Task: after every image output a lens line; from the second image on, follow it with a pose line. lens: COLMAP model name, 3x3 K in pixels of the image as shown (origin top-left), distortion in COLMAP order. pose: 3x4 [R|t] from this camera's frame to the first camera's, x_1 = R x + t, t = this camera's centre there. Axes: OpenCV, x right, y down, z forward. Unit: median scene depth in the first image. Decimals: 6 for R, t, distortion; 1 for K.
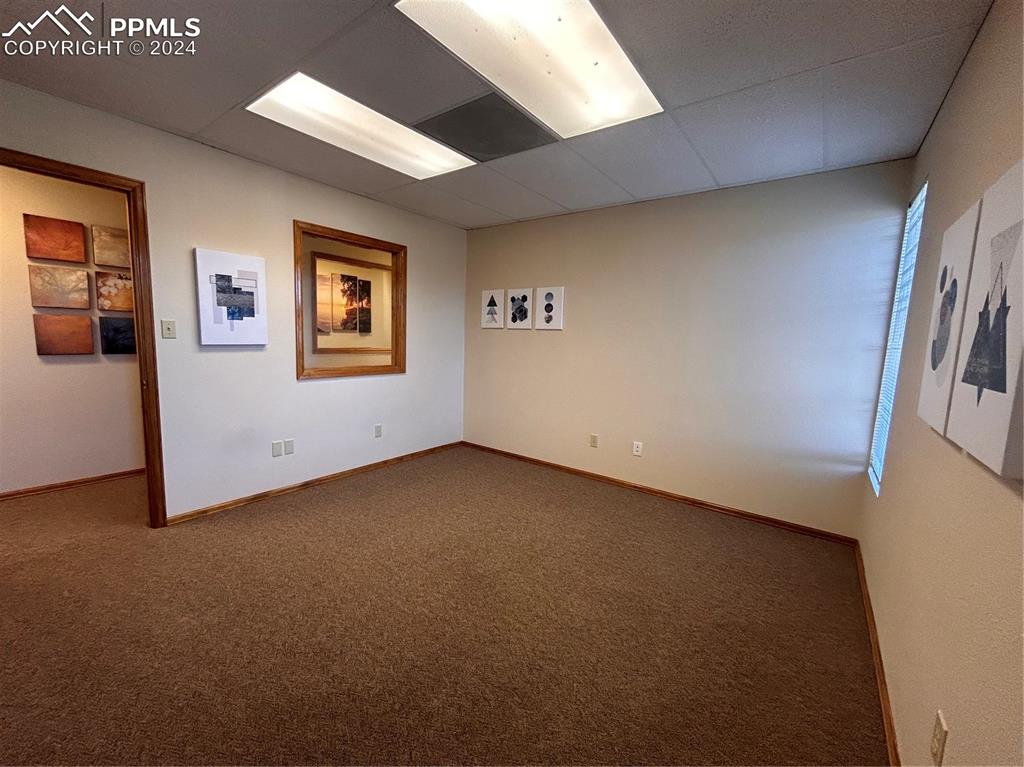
lens RADIAL K [[417.7, 0, 509.3], [0, 417.7, 382.9], [0, 0, 1]] dist [0.001224, 0.000491]
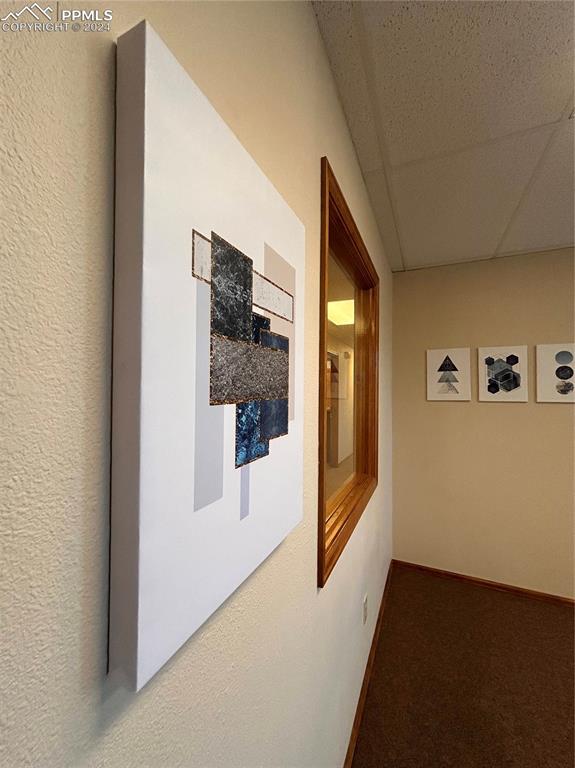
lens RADIAL K [[313.3, 0, 286.8], [0, 313.3, 383.3], [0, 0, 1]] dist [0.001224, 0.000491]
pose [[0.973707, -0.023864, 0.226551, -0.481933], [0.053080, 0.990891, -0.123760, -0.121068], [-0.221534, 0.132531, 0.966105, 0.595510]]
